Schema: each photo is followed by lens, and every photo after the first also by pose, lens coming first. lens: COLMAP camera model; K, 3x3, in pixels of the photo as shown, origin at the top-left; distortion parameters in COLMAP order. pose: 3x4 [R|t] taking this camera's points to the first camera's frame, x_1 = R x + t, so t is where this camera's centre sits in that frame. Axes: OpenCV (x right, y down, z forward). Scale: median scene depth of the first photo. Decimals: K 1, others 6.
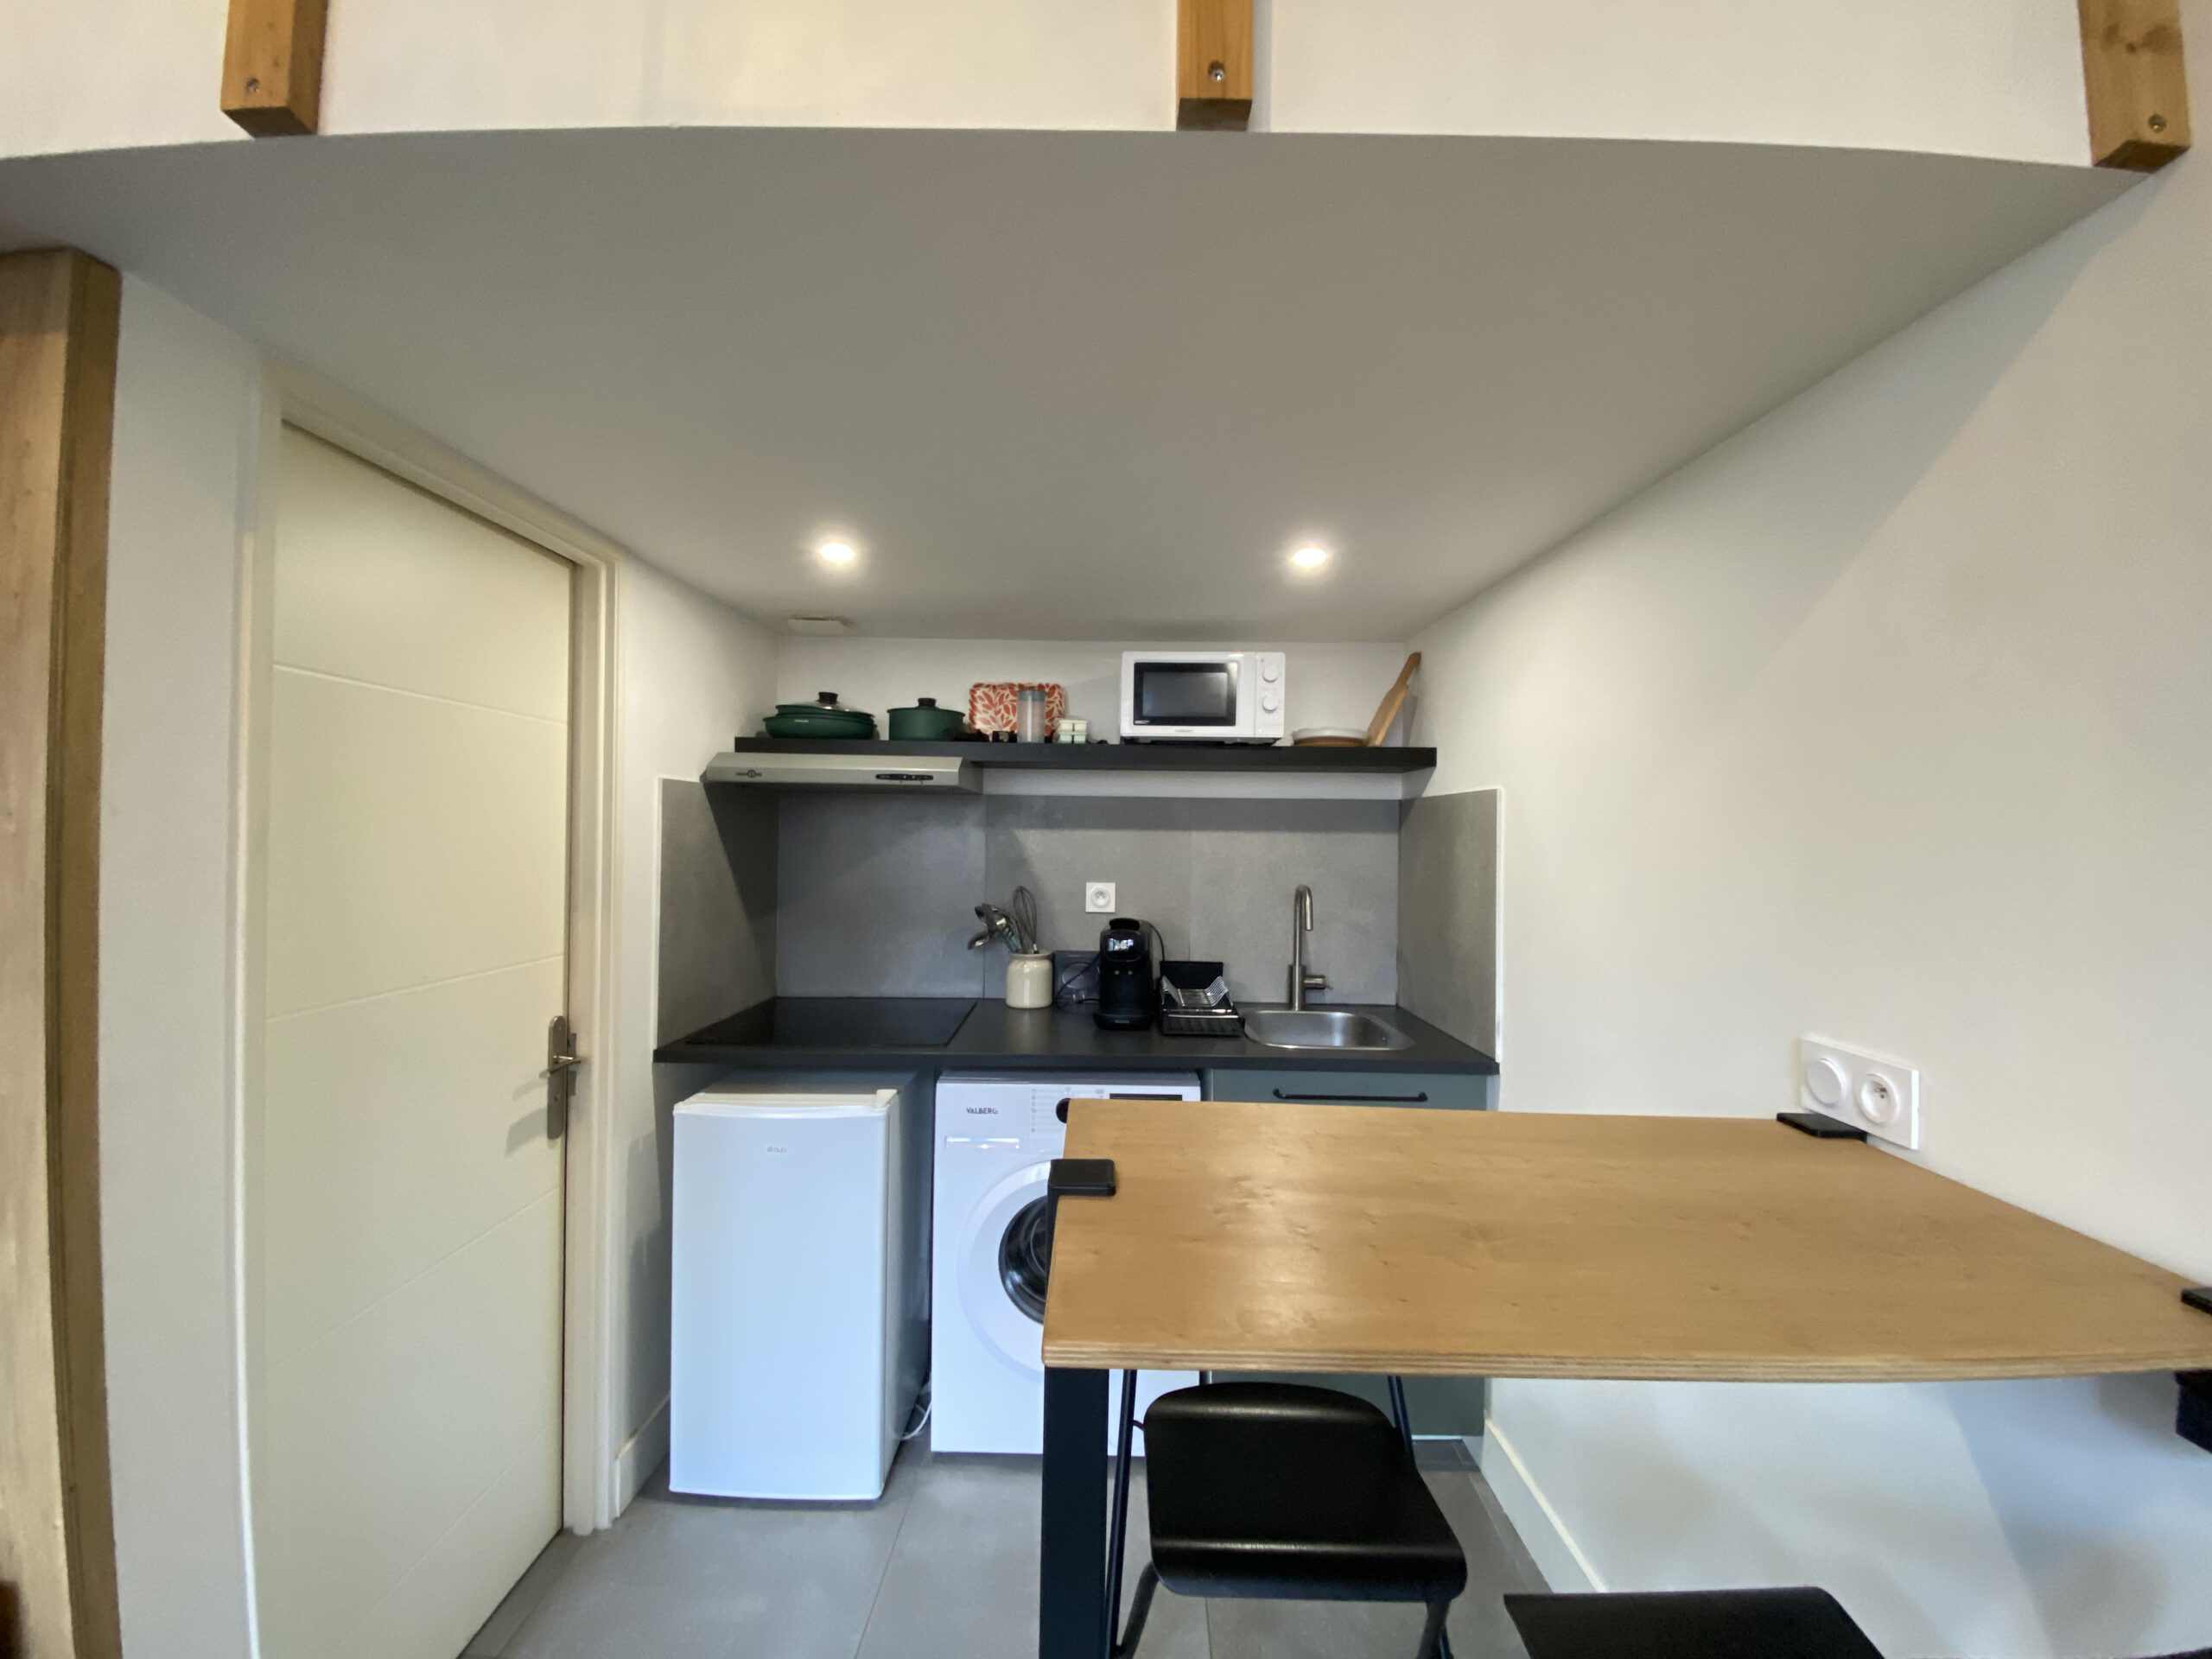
lens RADIAL K [[891.8, 0, 1114.8], [0, 891.8, 832.5], [0, 0, 1]] dist [-0.002941, -0.010006]
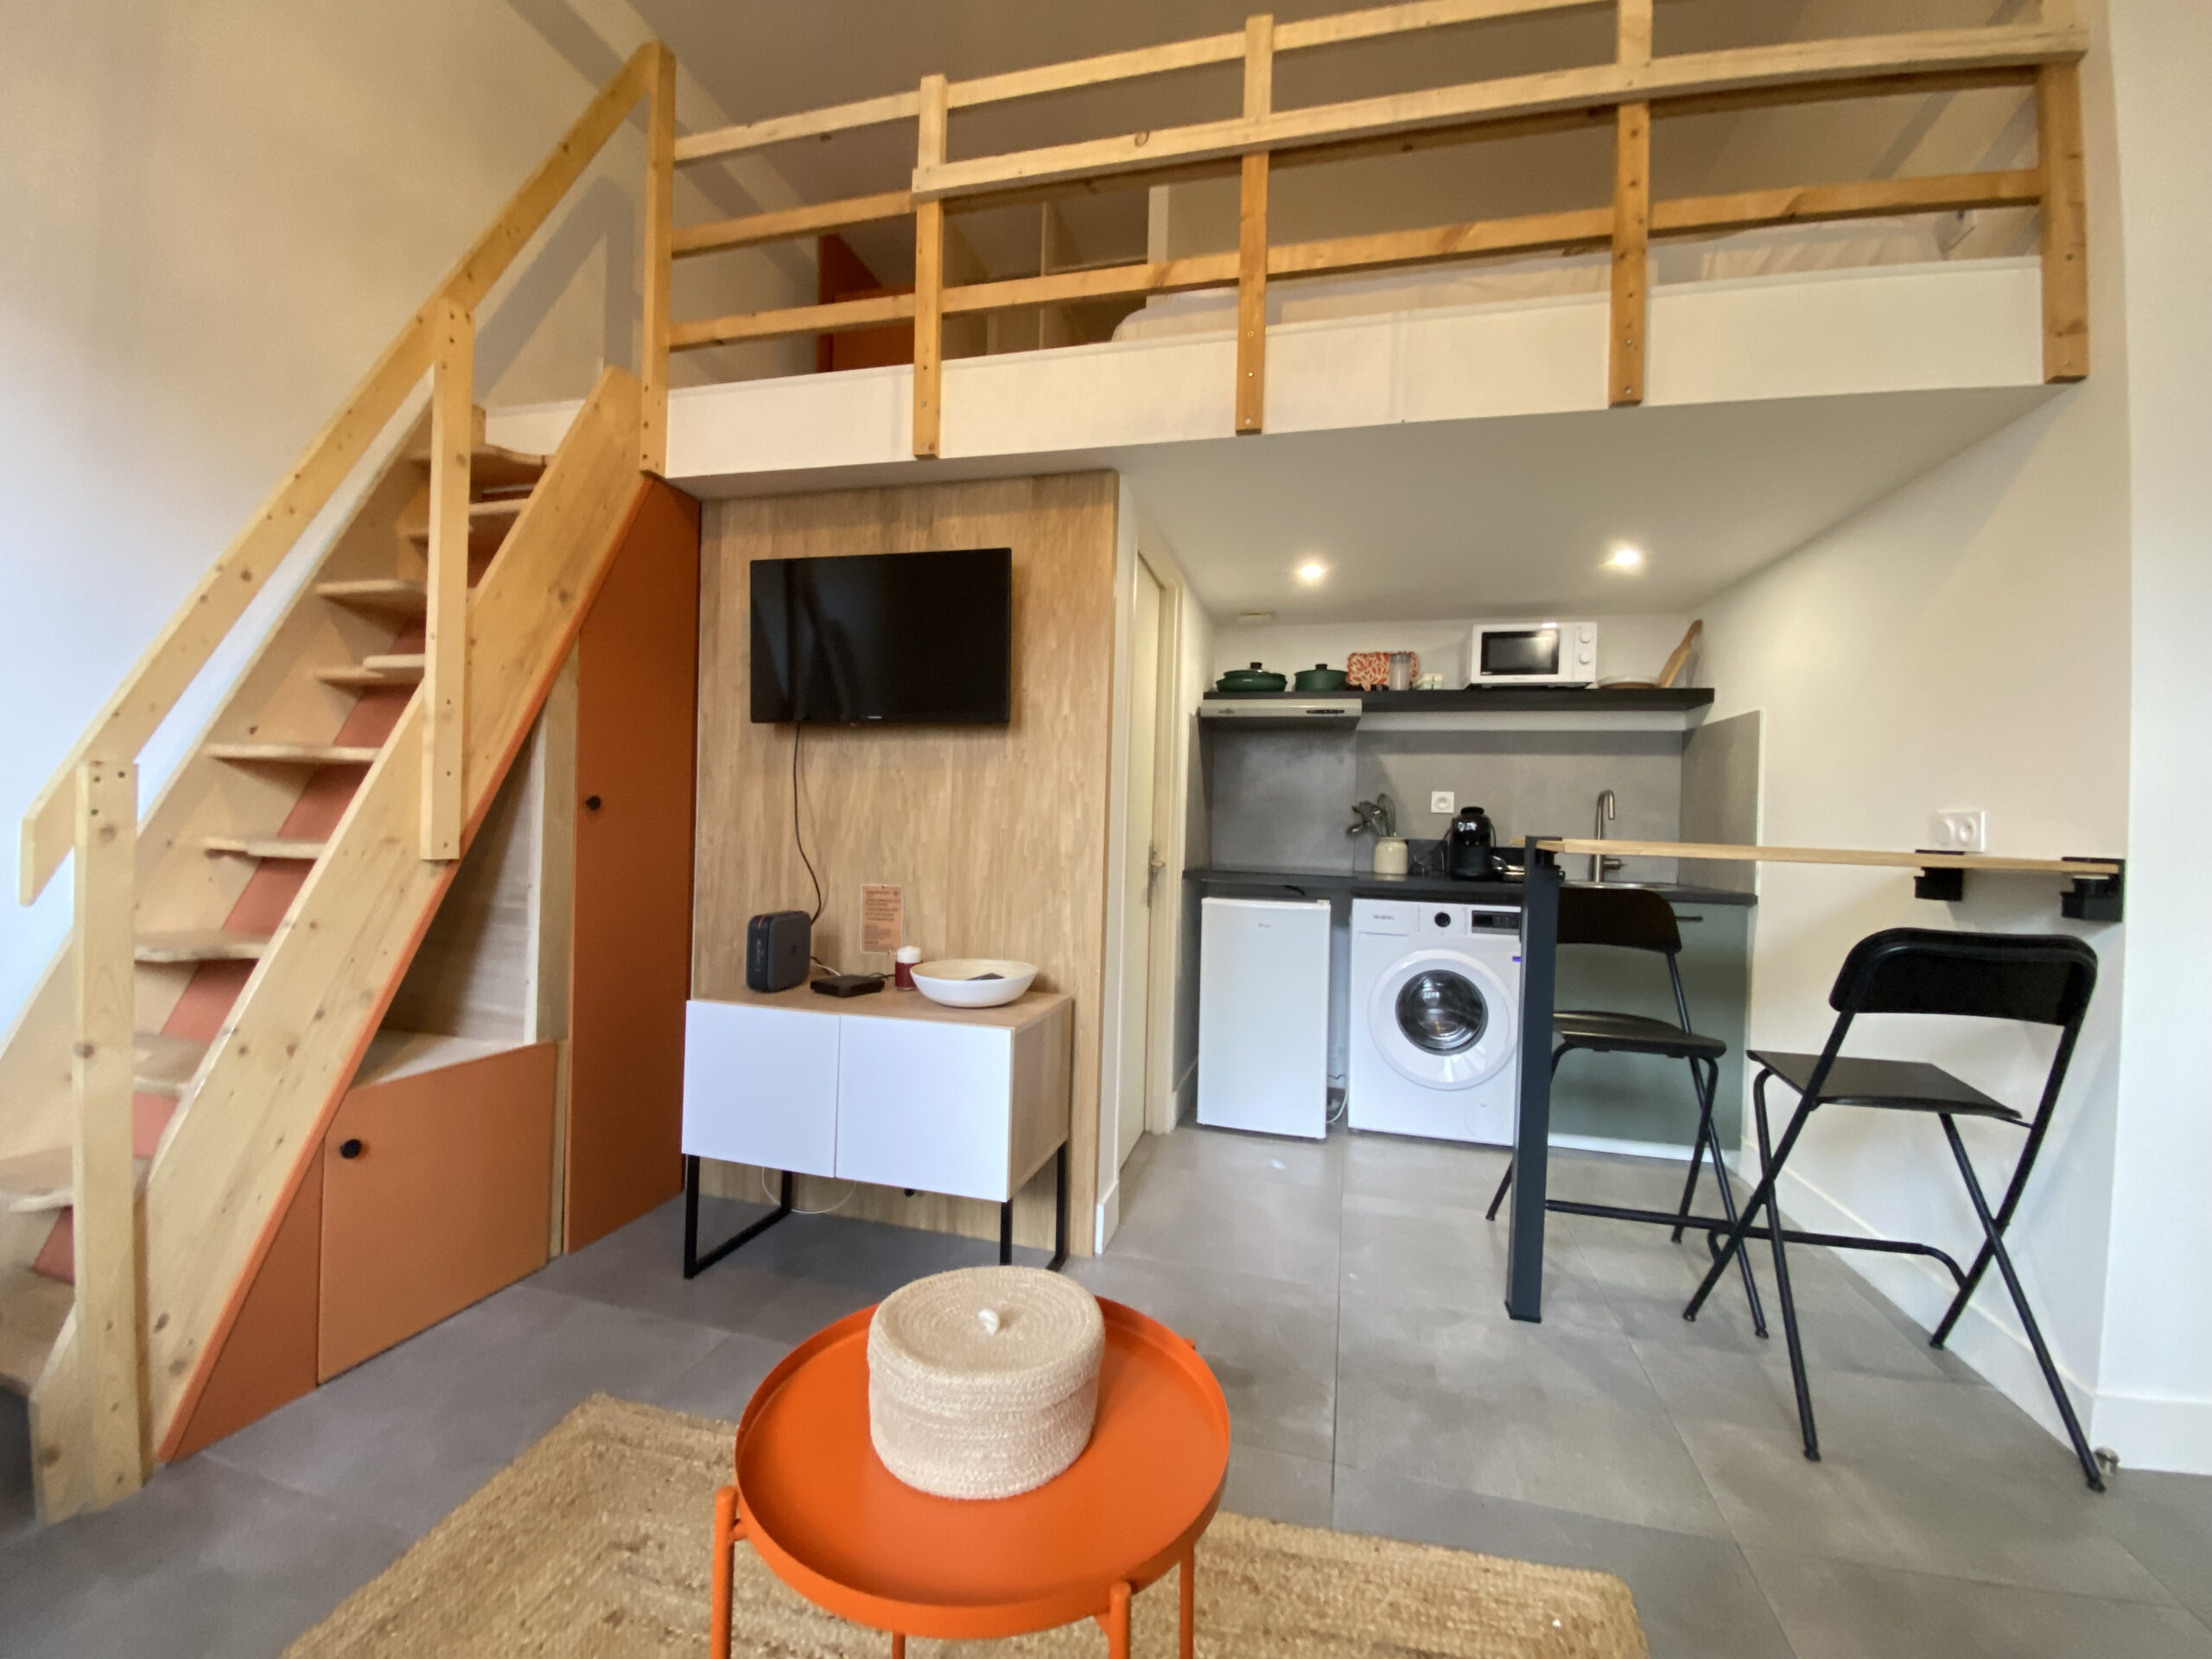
lens RADIAL K [[891.8, 0, 1105.7], [0, 891.8, 829.0], [0, 0, 1]] dist [-0.002941, -0.010006]
pose [[0.968596, 0.018659, -0.247940, -0.200067], [-0.017832, 0.999825, 0.005583, 0.128770], [0.248001, -0.000987, 0.968759, -0.547782]]
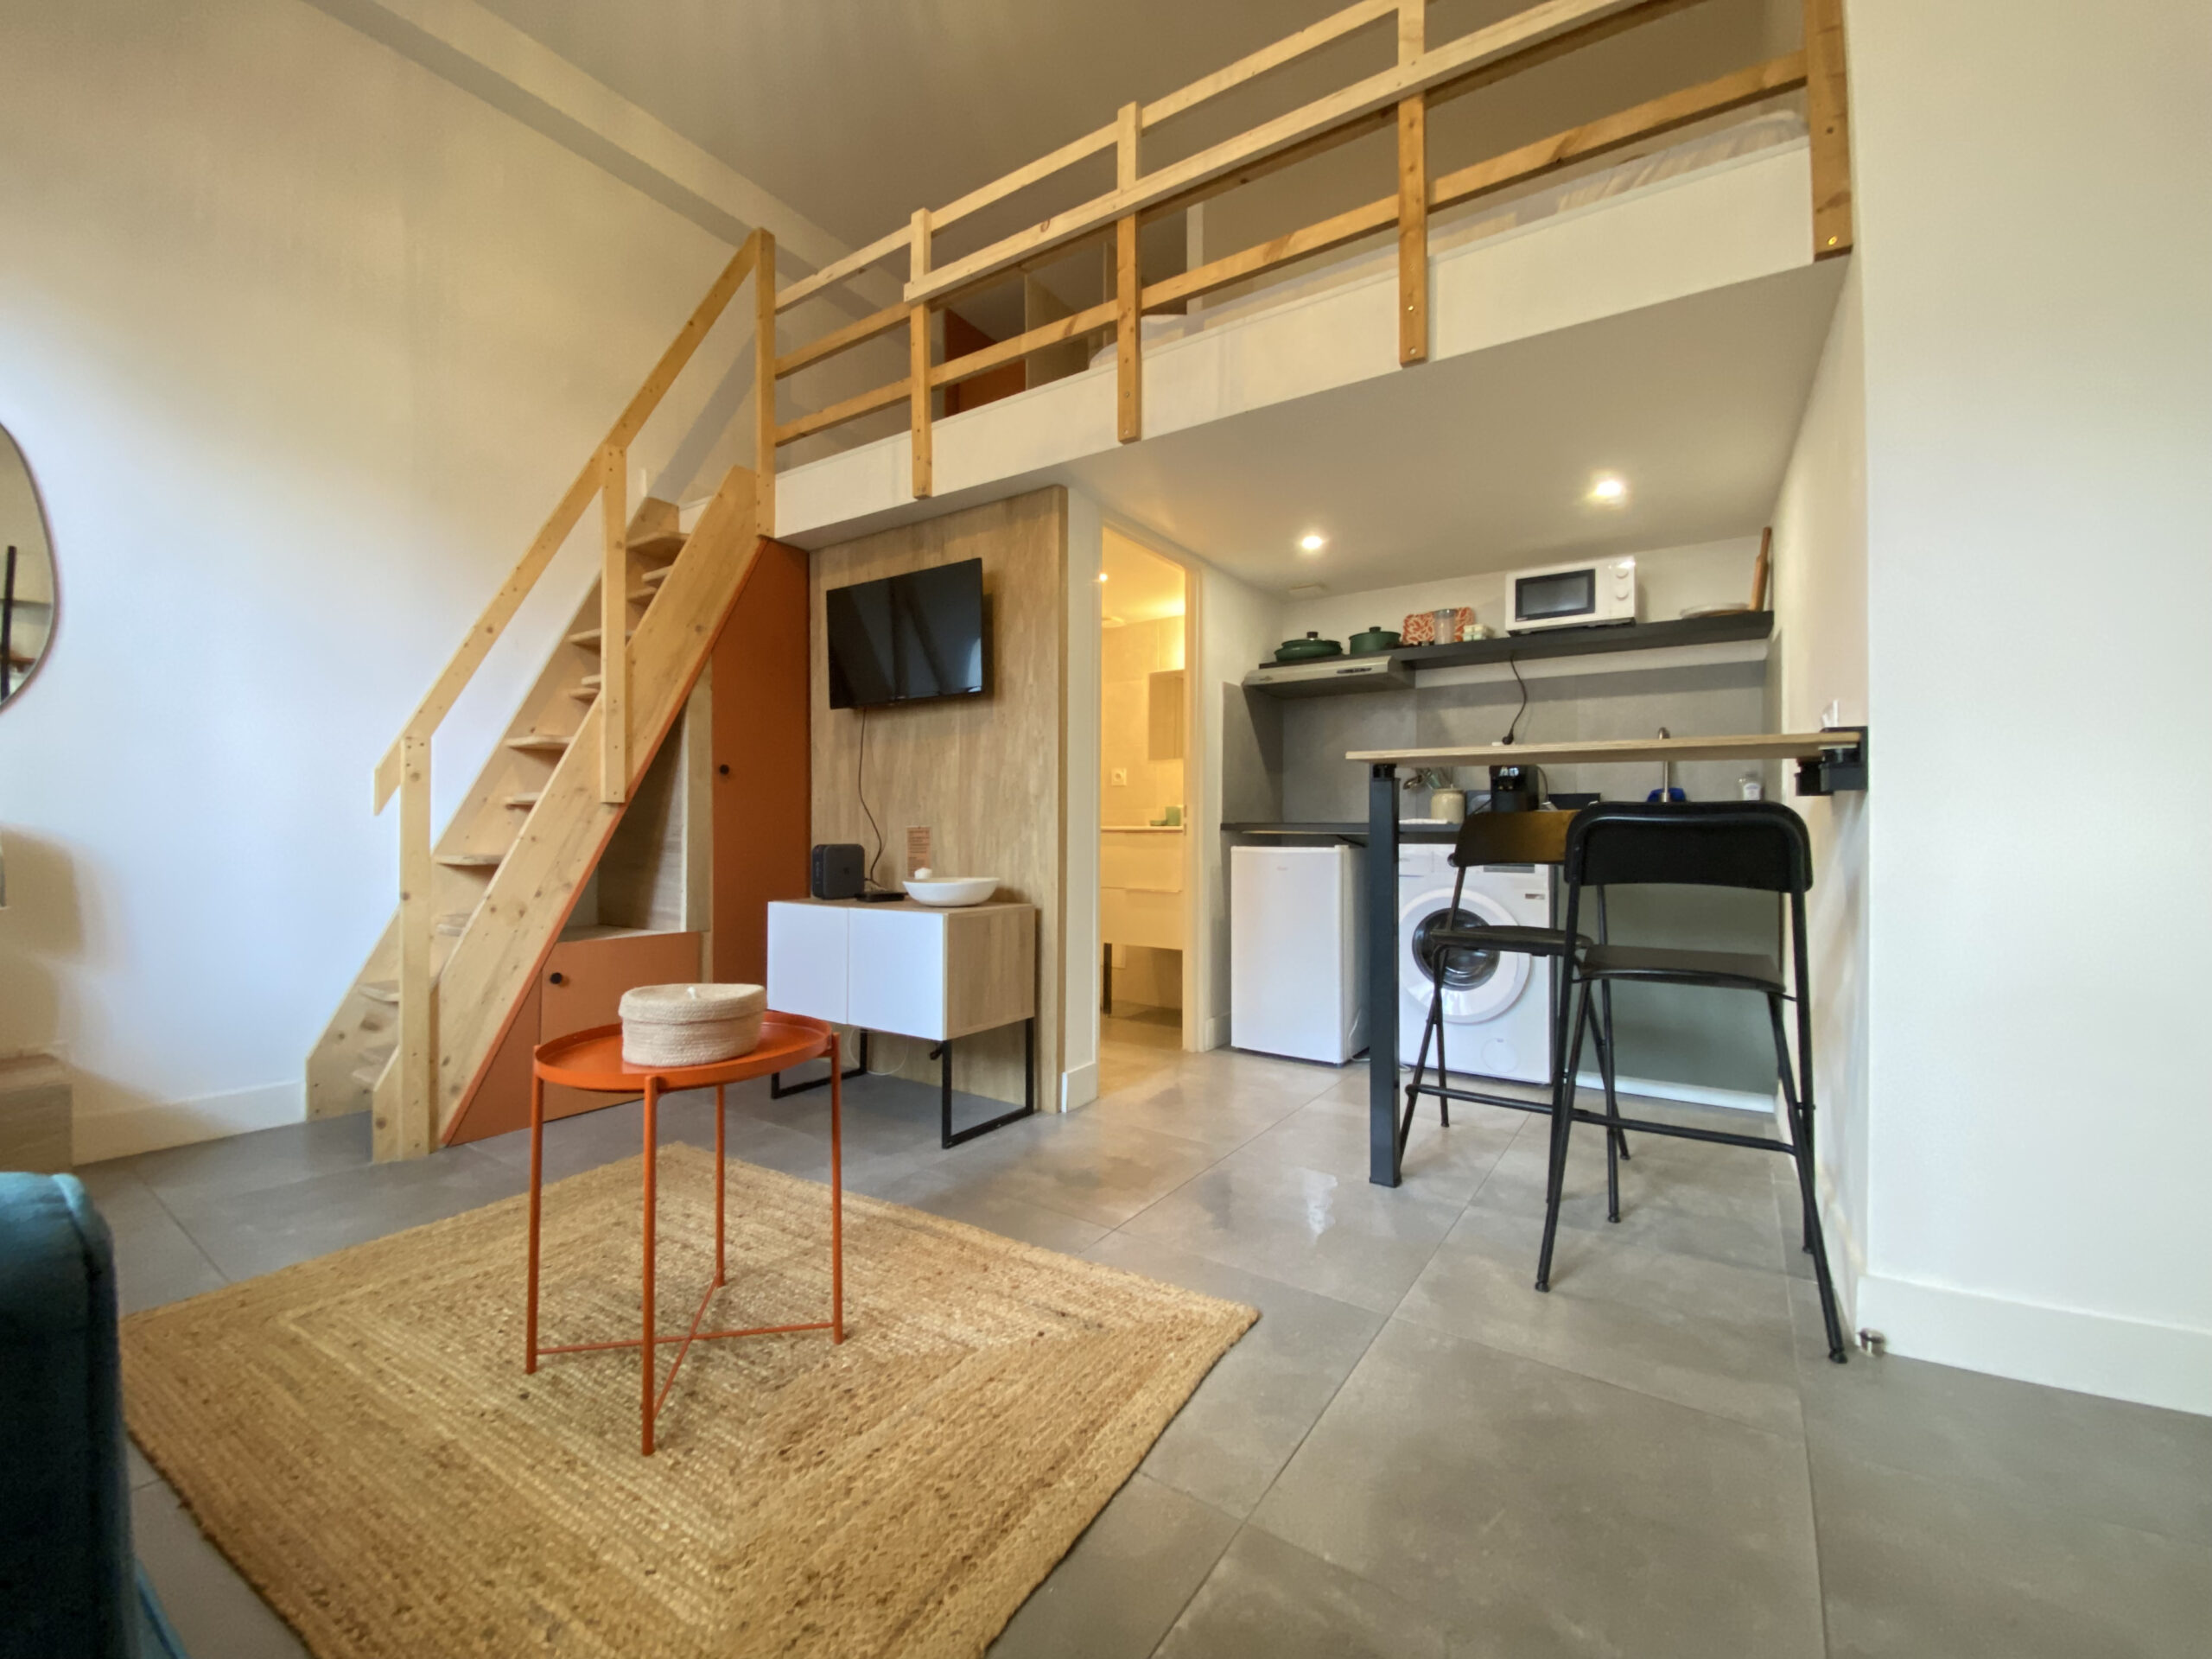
lens RADIAL K [[891.8, 0, 1093.0], [0, 891.8, 823.7], [0, 0, 1]] dist [-0.002941, -0.010006]
pose [[0.834956, -0.011524, -0.550197, 0.240614], [0.008943, 0.999933, -0.007371, 0.210445], [0.550245, 0.001234, 0.835002, -0.590308]]
